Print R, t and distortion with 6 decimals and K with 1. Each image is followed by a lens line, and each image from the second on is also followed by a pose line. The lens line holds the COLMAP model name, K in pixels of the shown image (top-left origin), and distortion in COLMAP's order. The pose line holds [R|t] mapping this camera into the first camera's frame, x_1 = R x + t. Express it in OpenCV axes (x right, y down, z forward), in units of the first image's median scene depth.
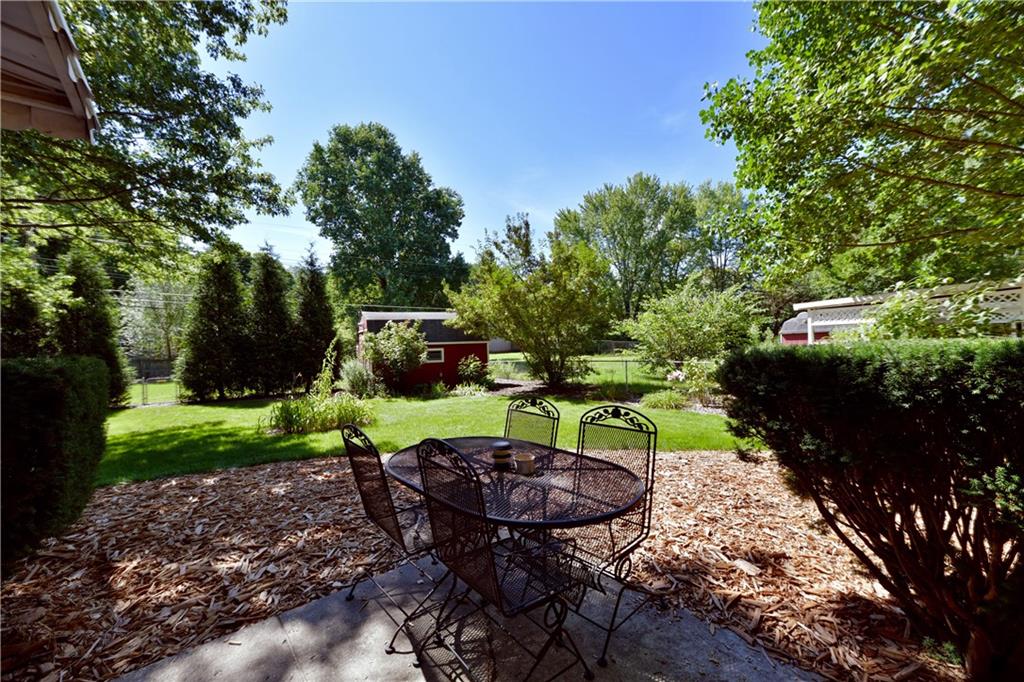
lens RADIAL K [[412.5, 0, 511.8], [0, 412.5, 342.6], [0, 0, 1]] dist [-0.006994, -0.000369]
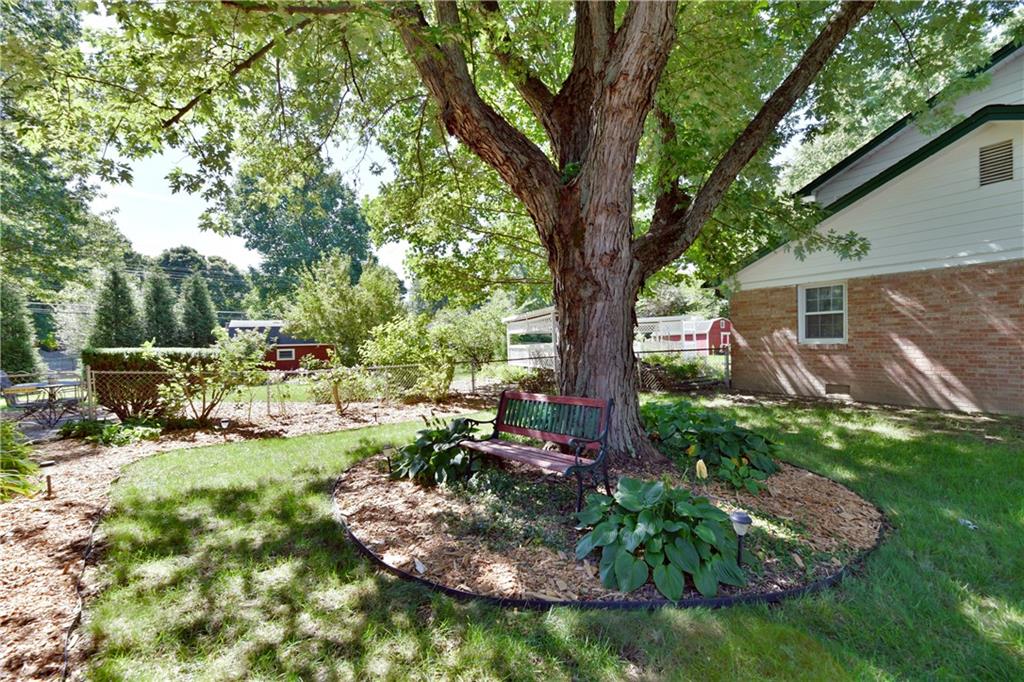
lens RADIAL K [[439.2, 0, 513.0], [0, 439.2, 340.4], [0, 0, 1]] dist [0.001325, 0.000304]
pose [[0.999994, -0.000060, -0.003336, 0.519259], [0.000045, 0.999989, -0.004596, -0.005471], [0.003336, 0.004596, 0.999984, -0.360335]]
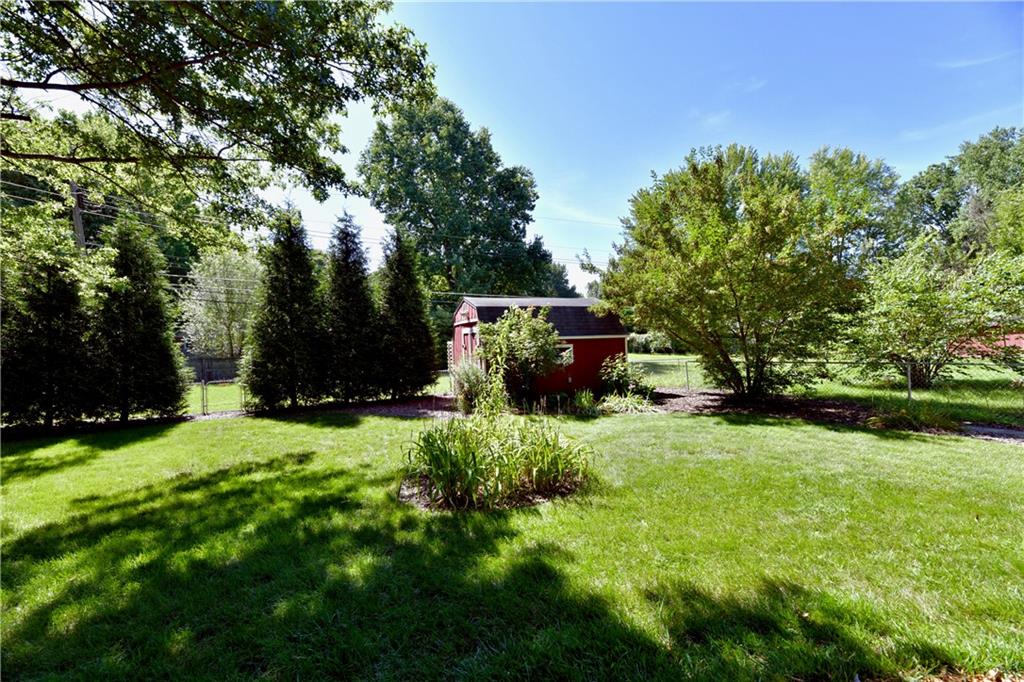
lens RADIAL K [[412.5, 0, 507.6], [0, 412.5, 343.3], [0, 0, 1]] dist [-0.006994, -0.000369]
pose [[0.994891, -0.000238, -0.100953, -0.205166], [0.000643, 0.999992, 0.003978, 0.008525], [0.100951, -0.004023, 0.994883, 0.239093]]
